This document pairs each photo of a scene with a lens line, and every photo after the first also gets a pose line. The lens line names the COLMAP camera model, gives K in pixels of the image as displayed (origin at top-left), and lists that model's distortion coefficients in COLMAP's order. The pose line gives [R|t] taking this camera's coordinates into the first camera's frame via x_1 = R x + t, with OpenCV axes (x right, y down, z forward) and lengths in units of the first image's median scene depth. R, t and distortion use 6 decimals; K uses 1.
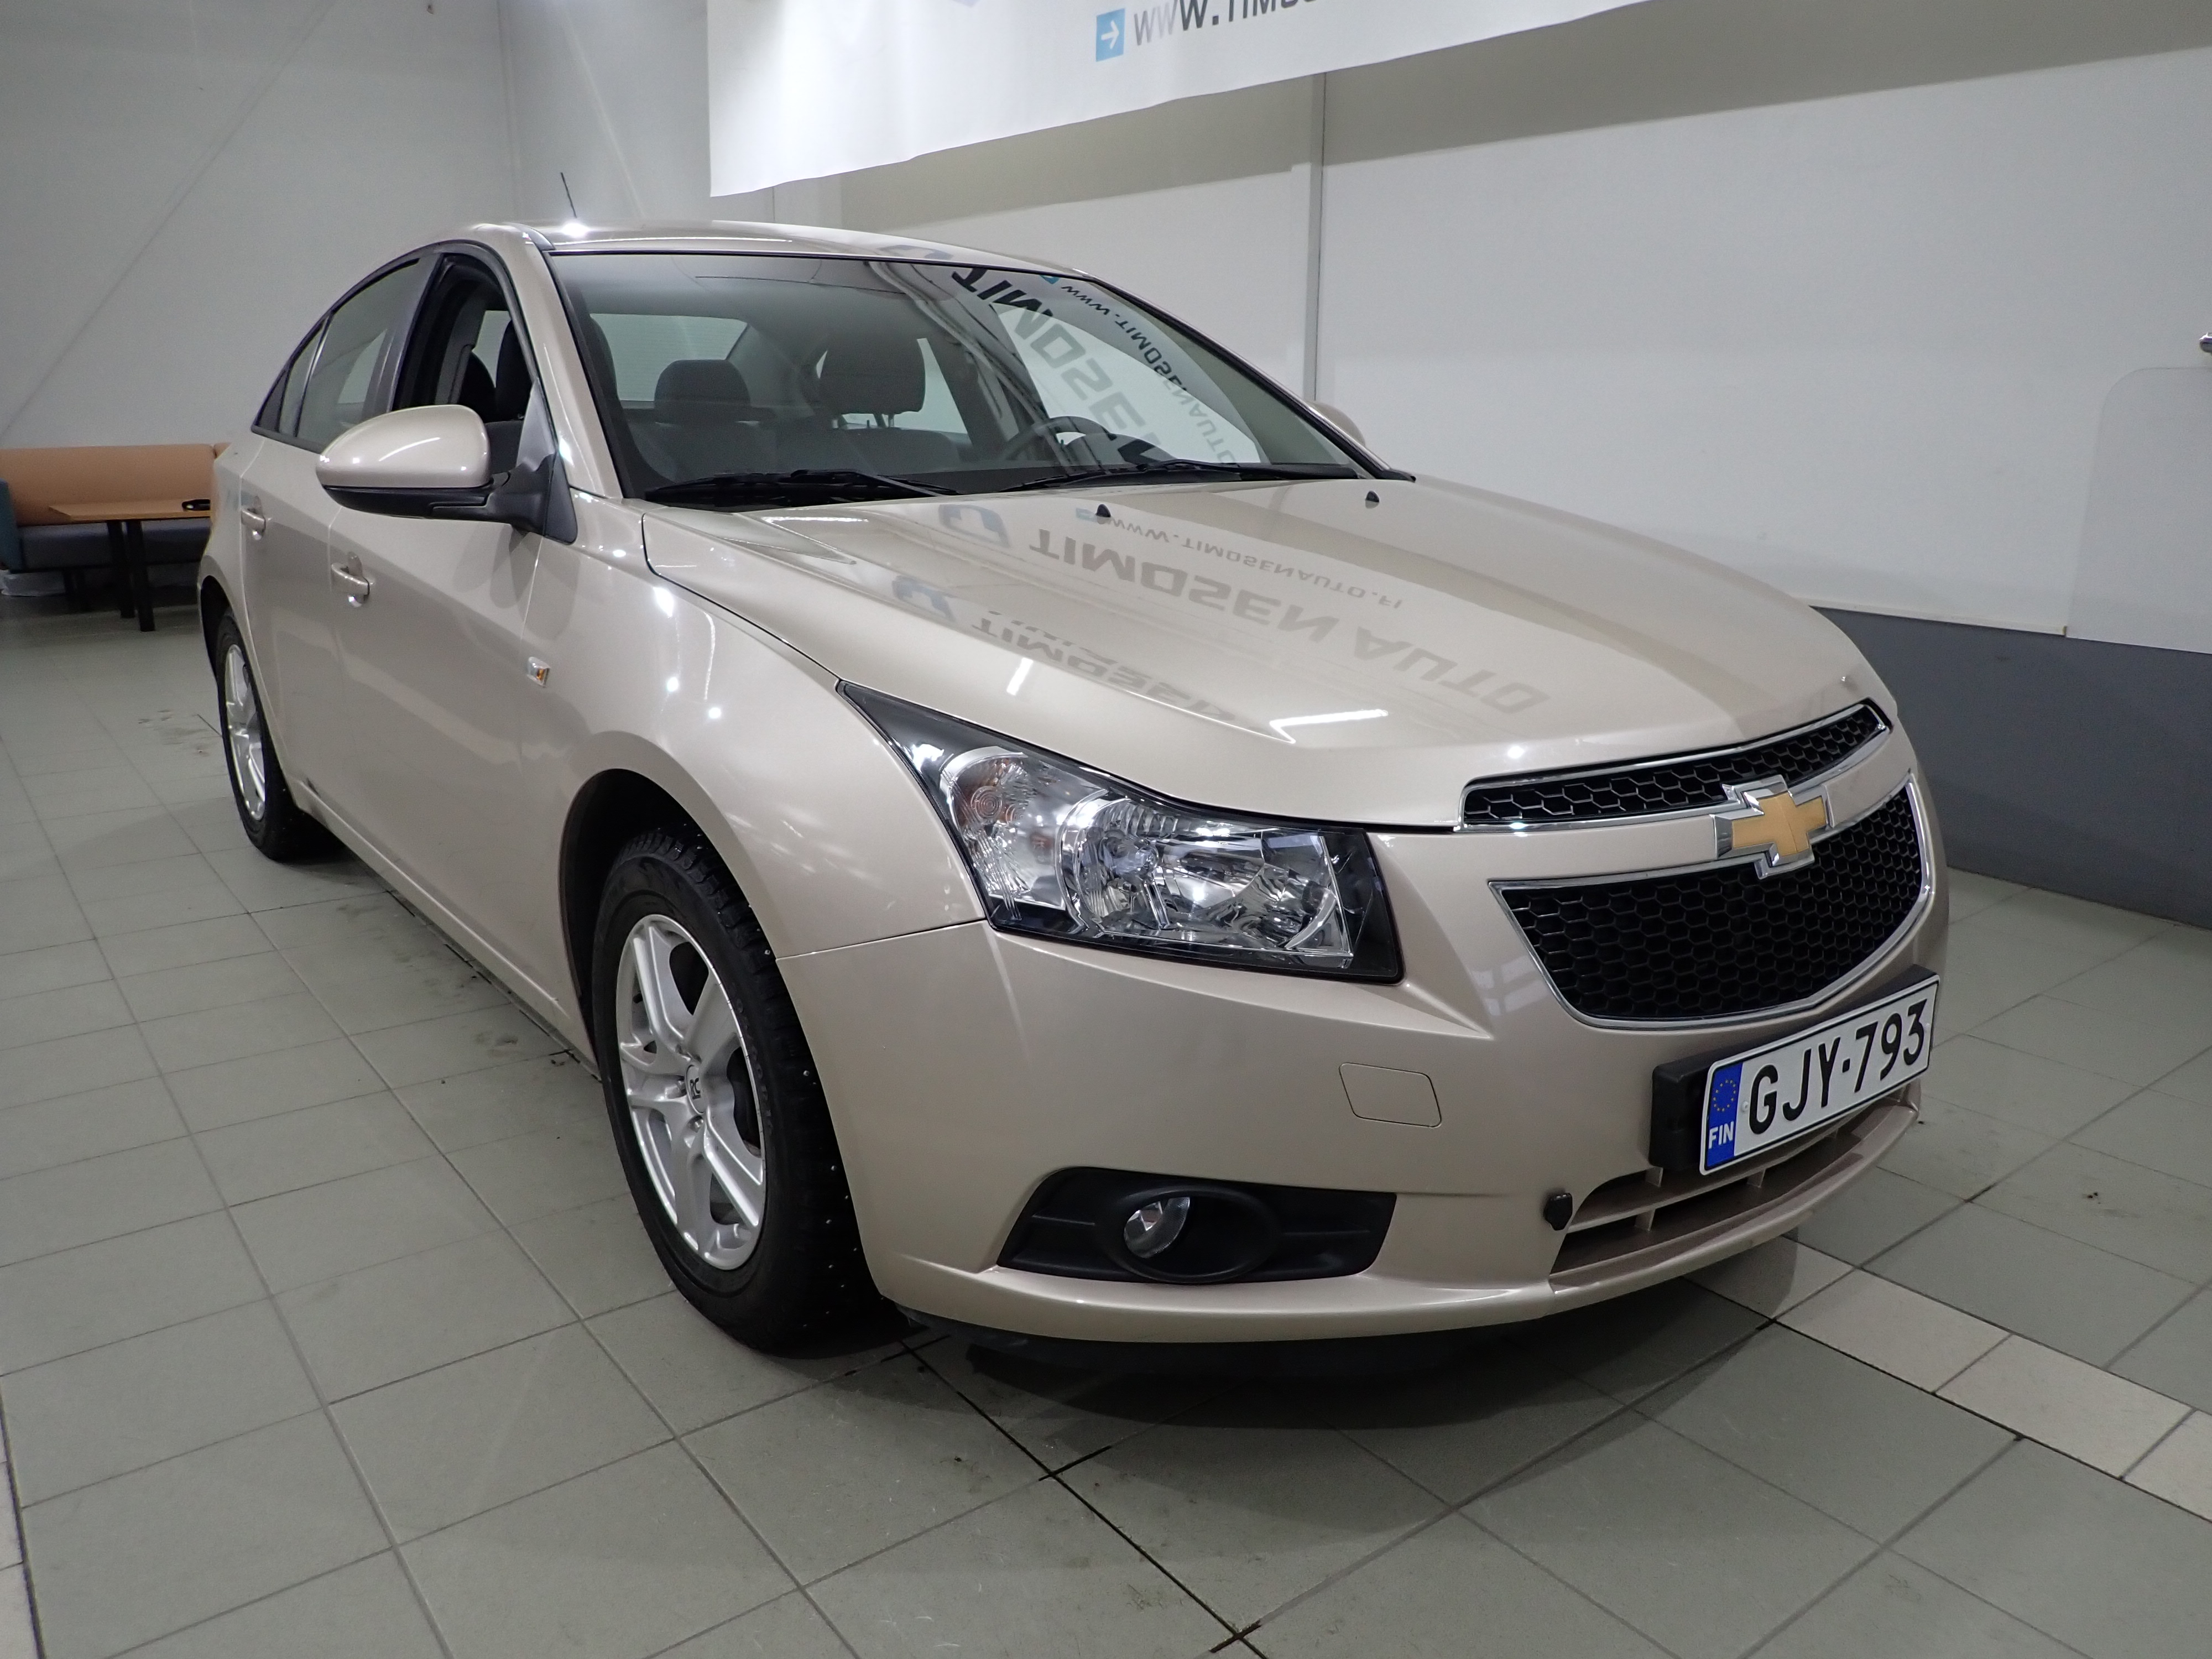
lens RADIAL K [[1634.0, 0, 1120.0], [0, 1634.0, 822.6], [0, 0, 1]] dist [0.002739, -0.008992]
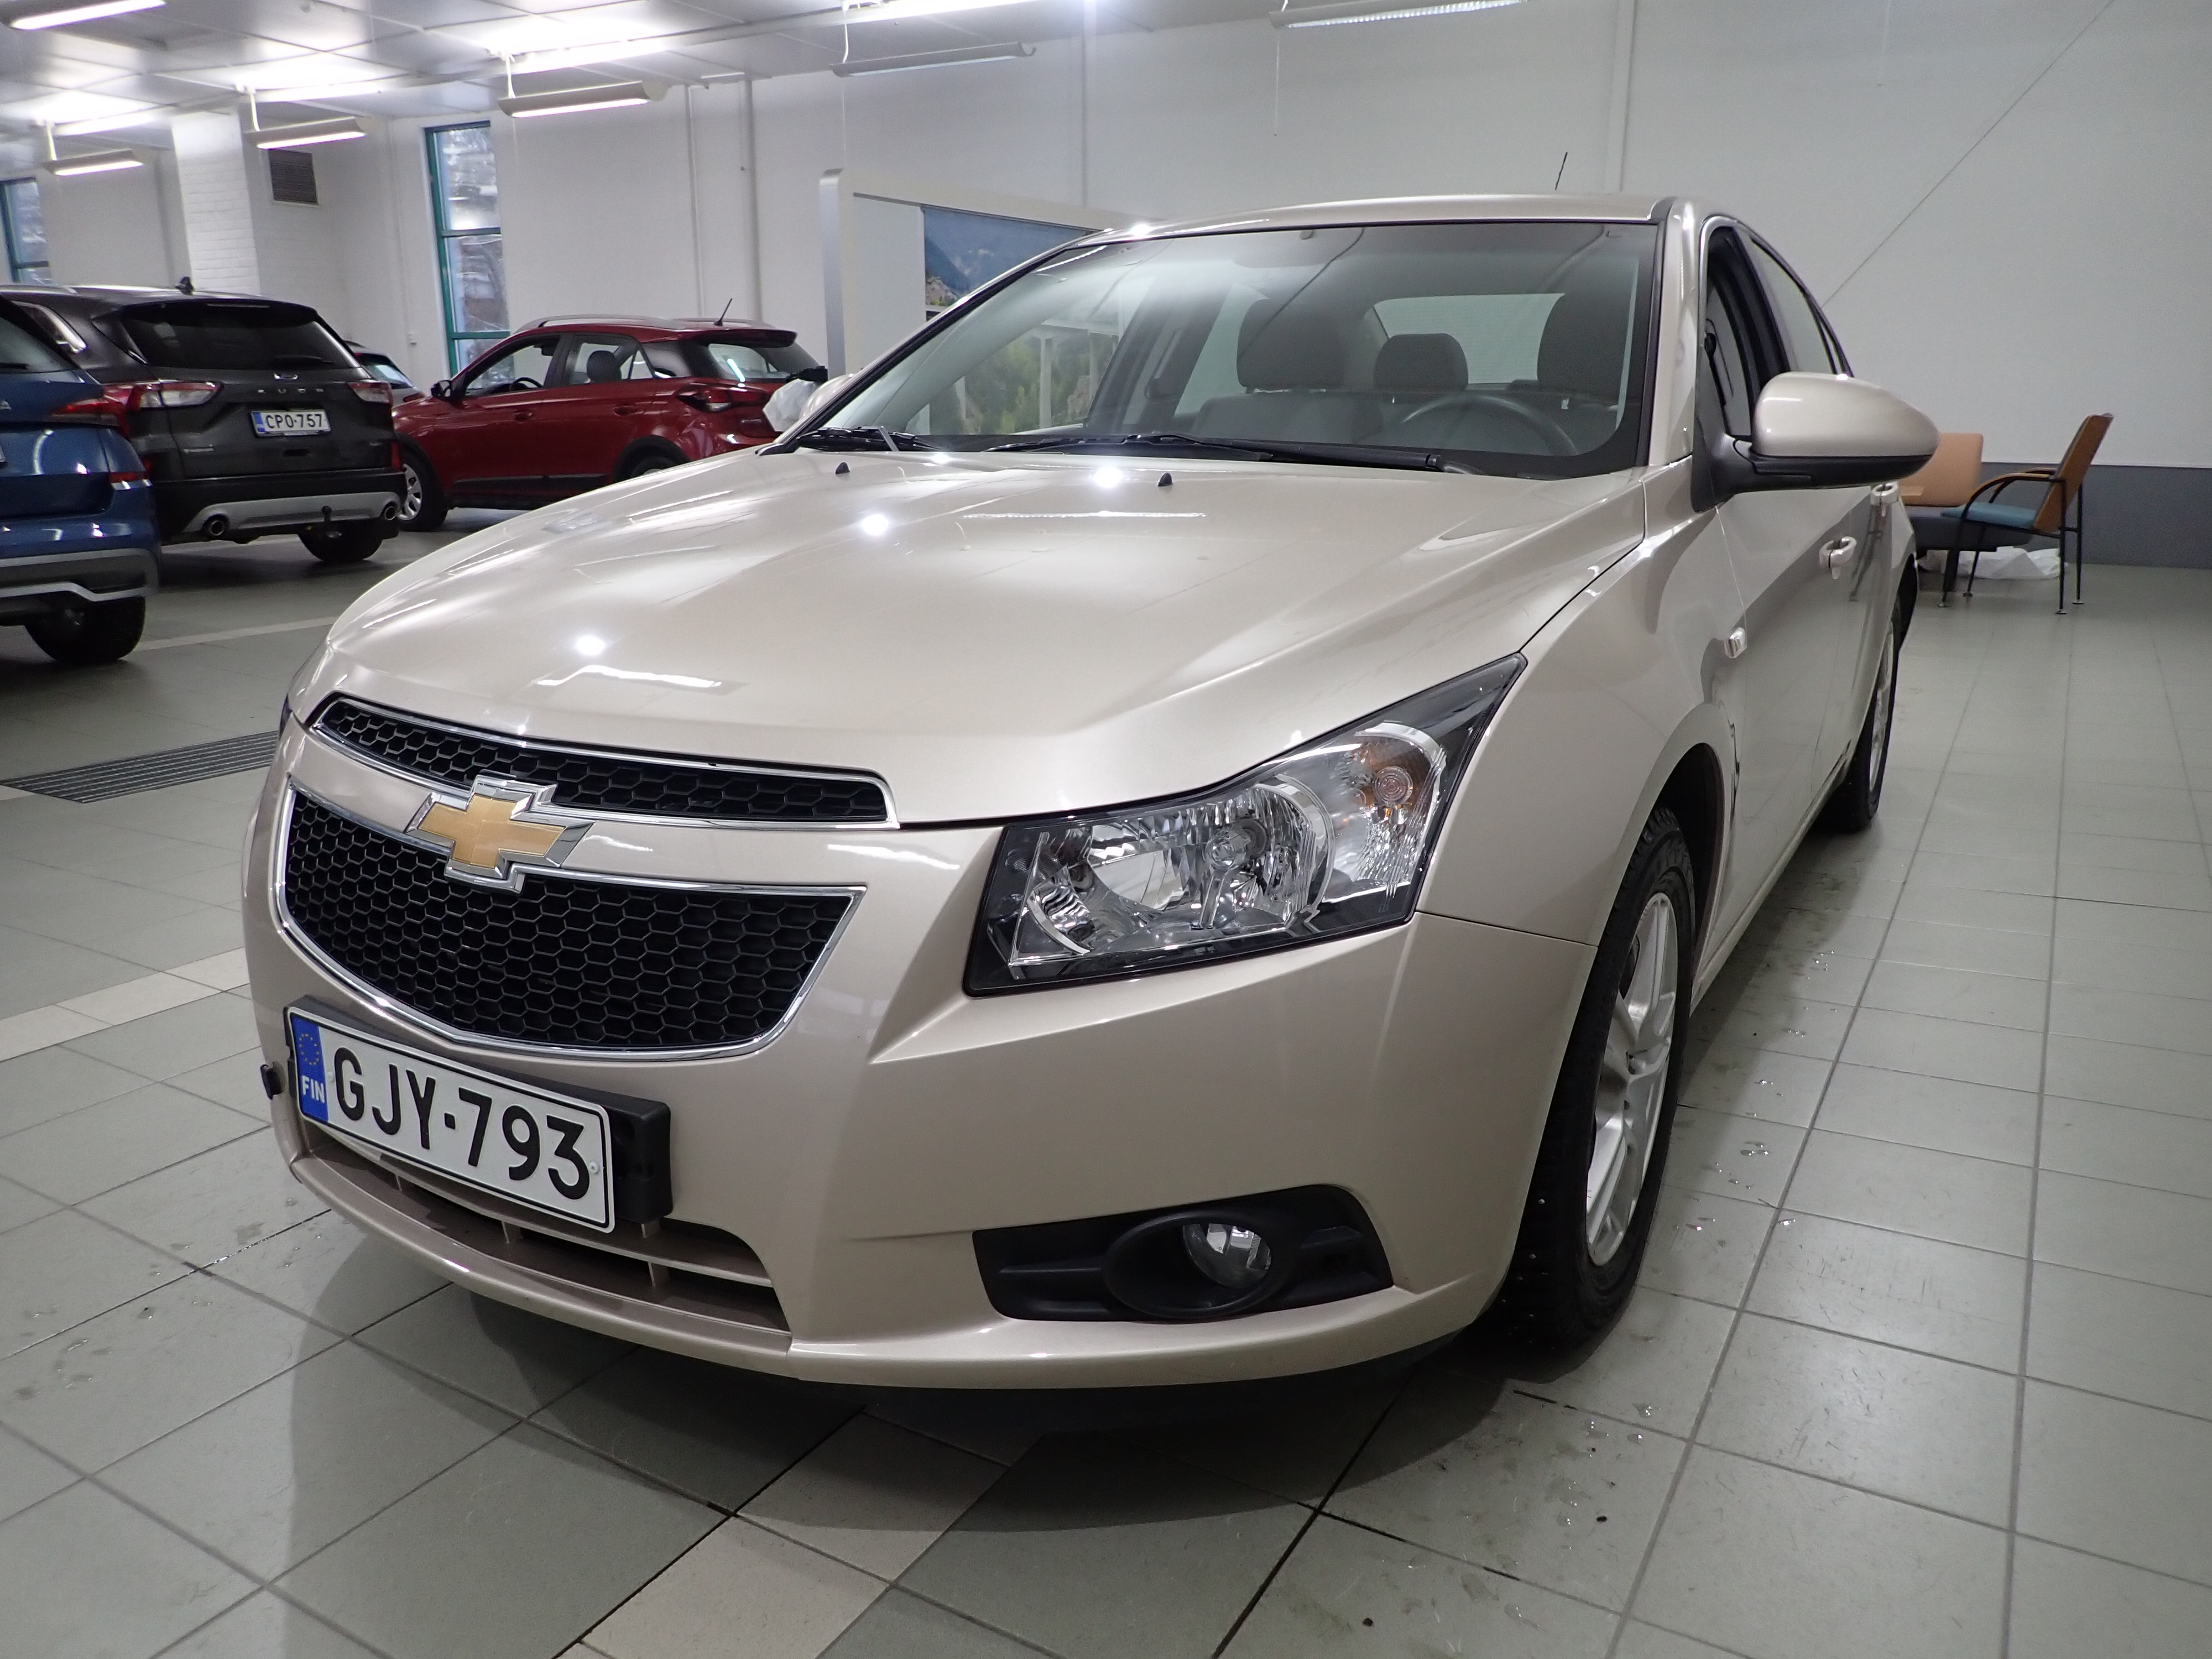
lens RADIAL K [[1634.0, 0, 1098.4], [0, 1634.0, 839.7], [0, 0, 1]] dist [0.002739, -0.008992]
pose [[0.378946, 0.245671, -0.892214, 1.328103], [-0.247591, 0.955887, 0.158045, -0.217631], [0.891683, 0.161014, 0.423056, 0.931509]]
